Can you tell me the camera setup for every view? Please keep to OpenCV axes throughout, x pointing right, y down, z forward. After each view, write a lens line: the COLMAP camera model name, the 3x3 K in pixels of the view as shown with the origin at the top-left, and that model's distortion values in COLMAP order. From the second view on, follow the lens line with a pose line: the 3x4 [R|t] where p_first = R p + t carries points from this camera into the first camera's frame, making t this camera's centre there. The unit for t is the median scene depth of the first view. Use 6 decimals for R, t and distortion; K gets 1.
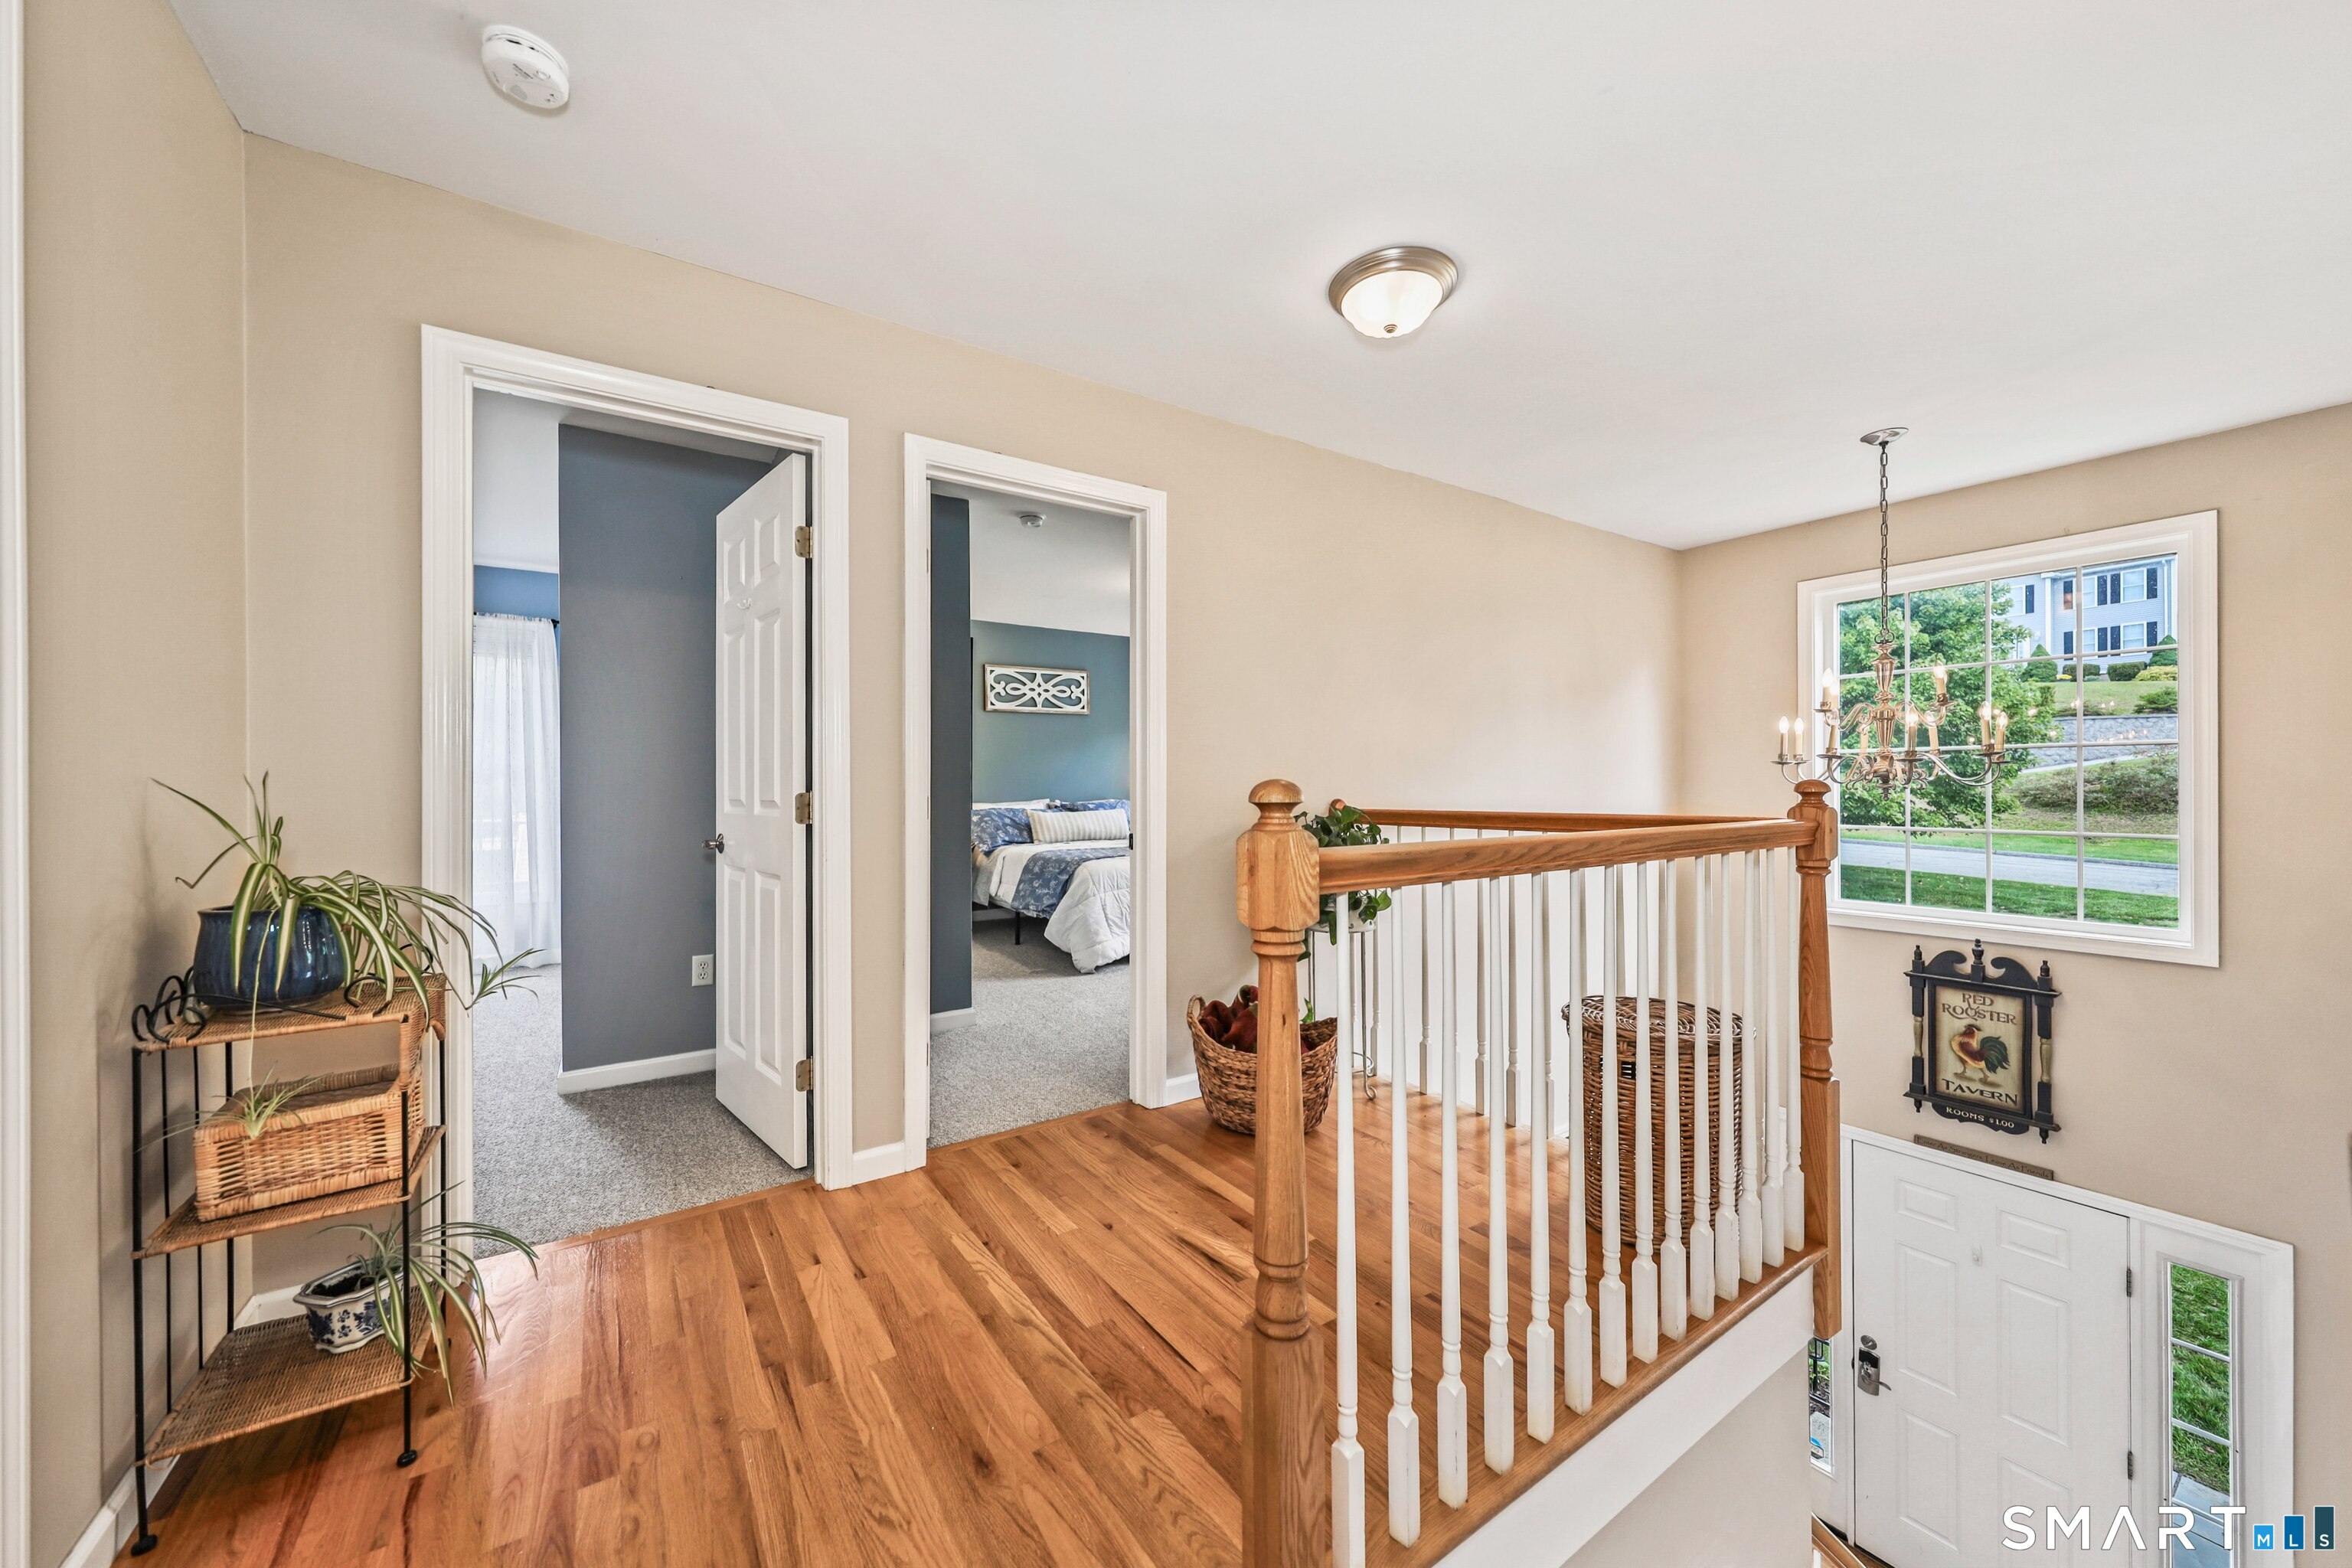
lens RADIAL K [[852.1, 0, 1171.3], [0, 852.1, 789.2], [0, 0, 1]] dist [-0.000181, 0.000042]
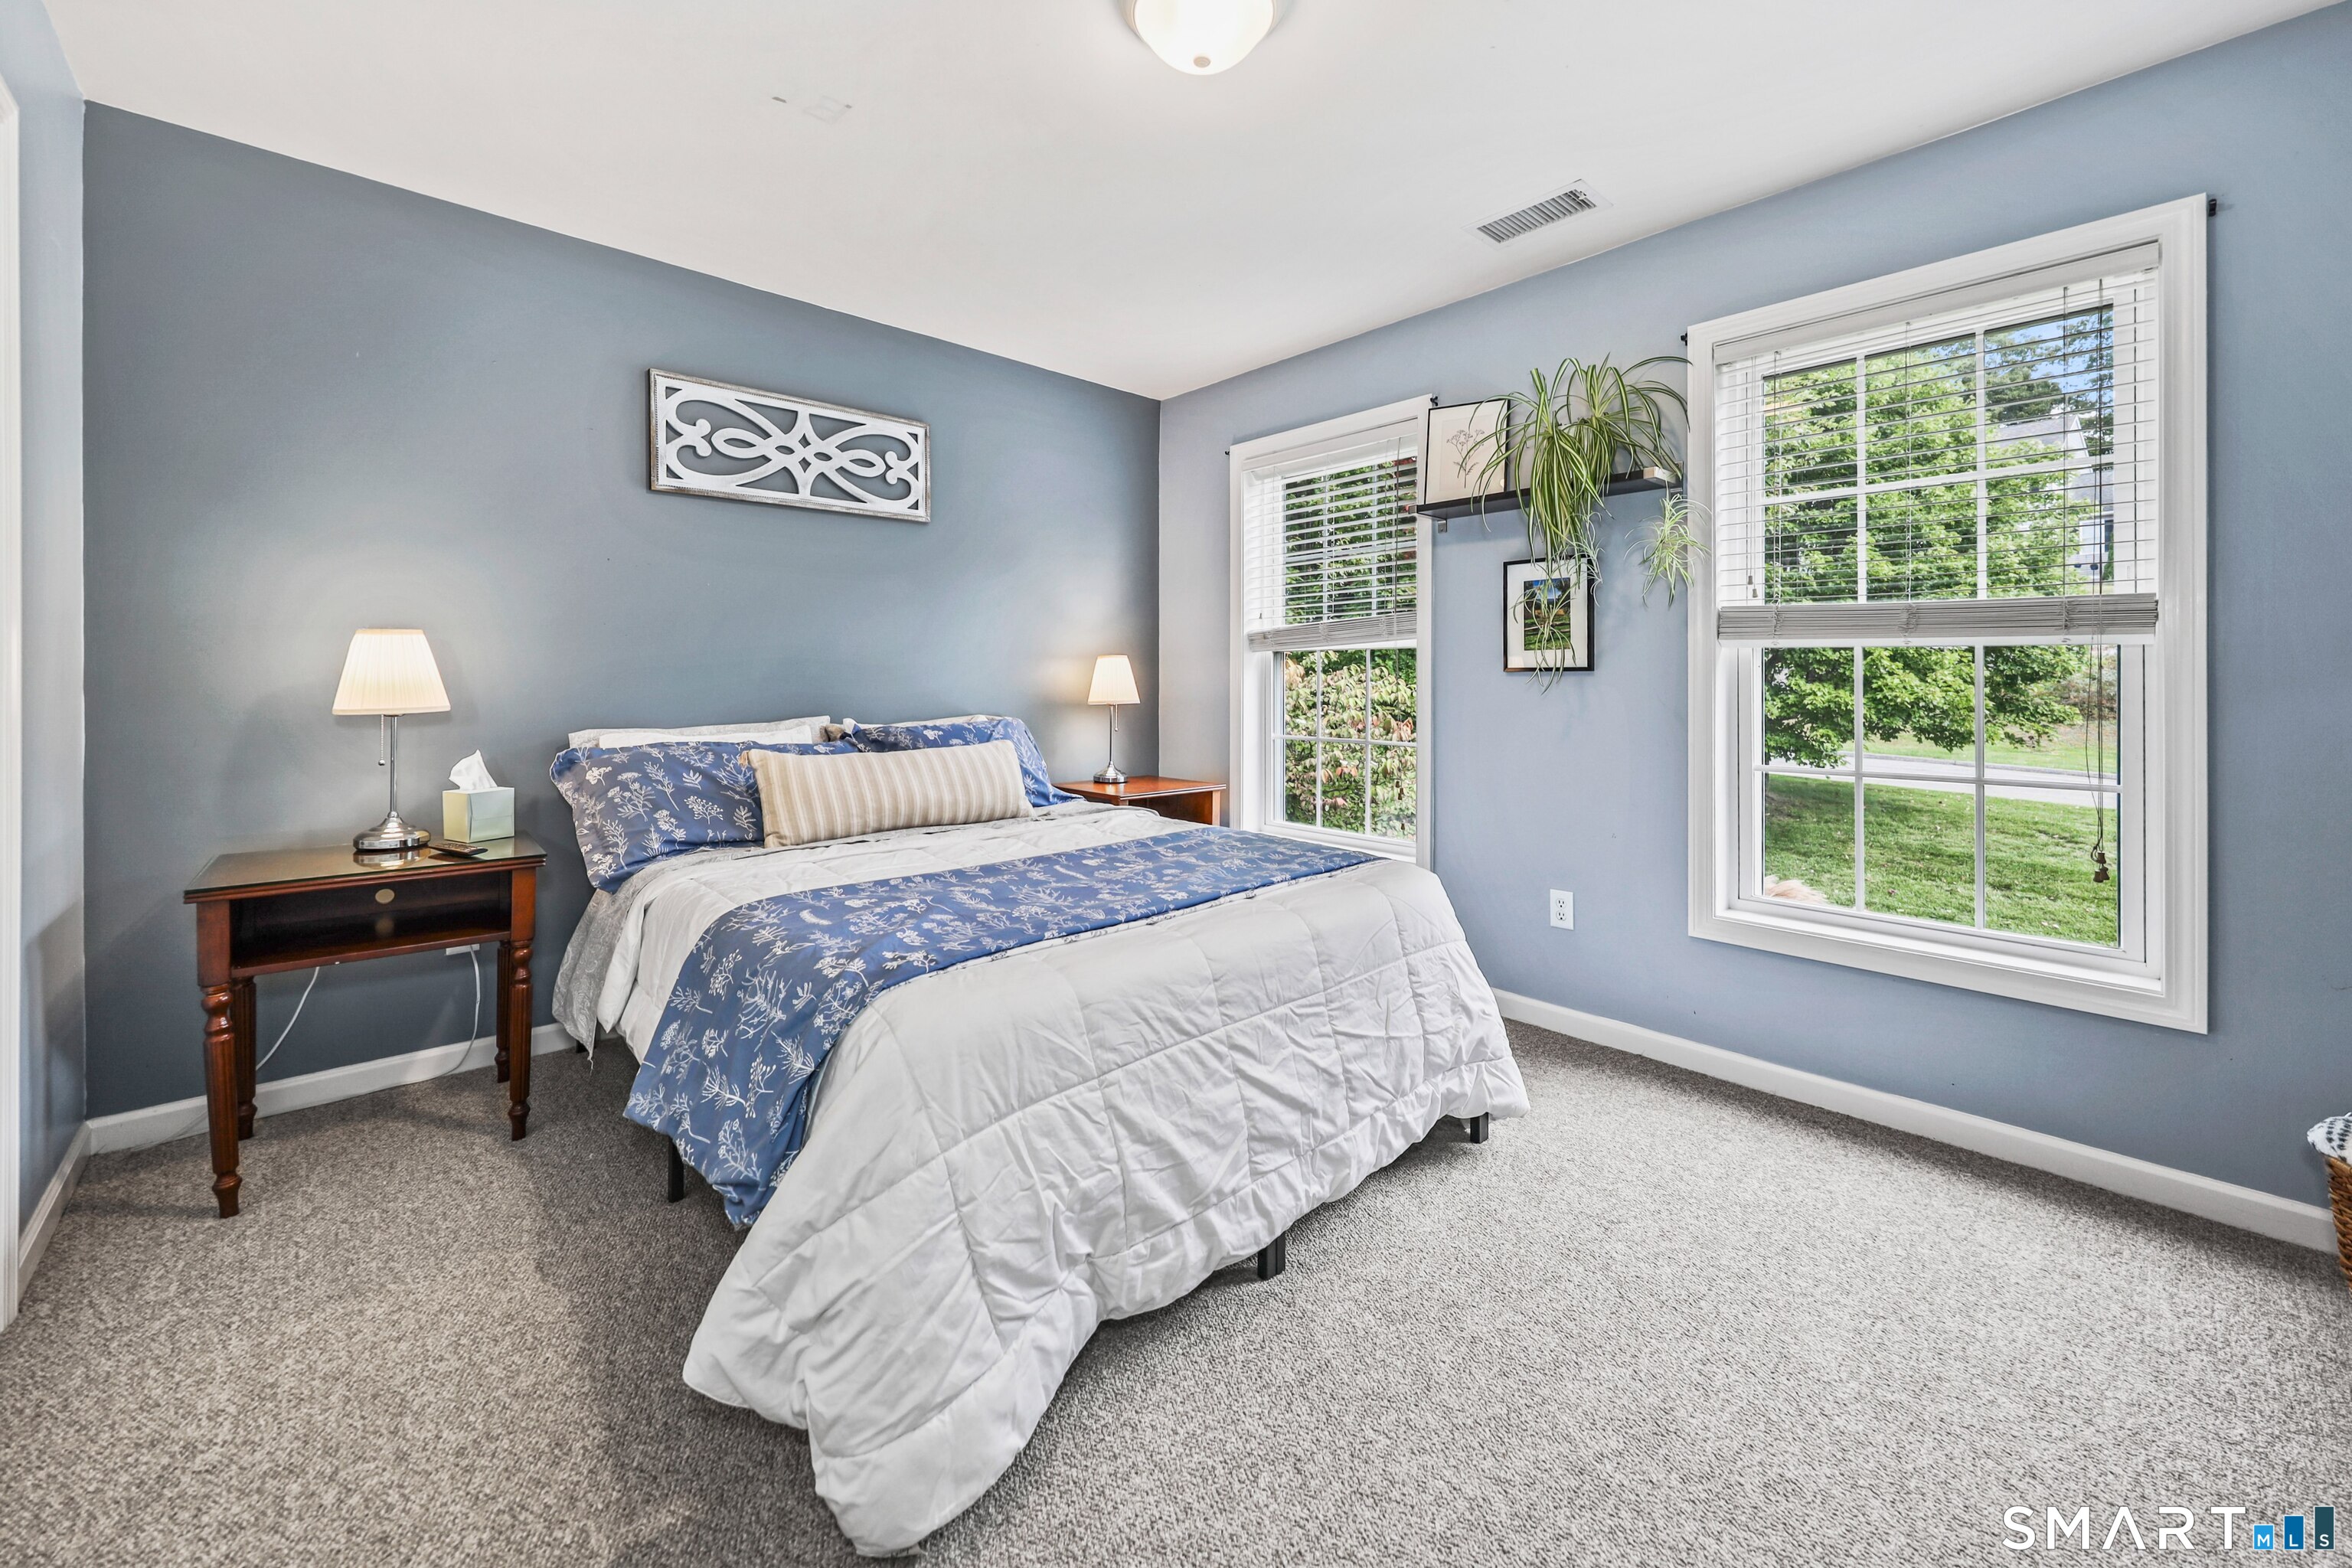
lens RADIAL K [[912.4, 0, 1170.2], [0, 912.4, 696.8], [0, 0, 1]] dist [0.000546, 0.000012]
pose [[0.989327, 0.003848, 0.145660, -0.044834], [-0.004955, 0.999962, 0.007237, -0.002164], [-0.145627, -0.007881, 0.989308, 0.549680]]
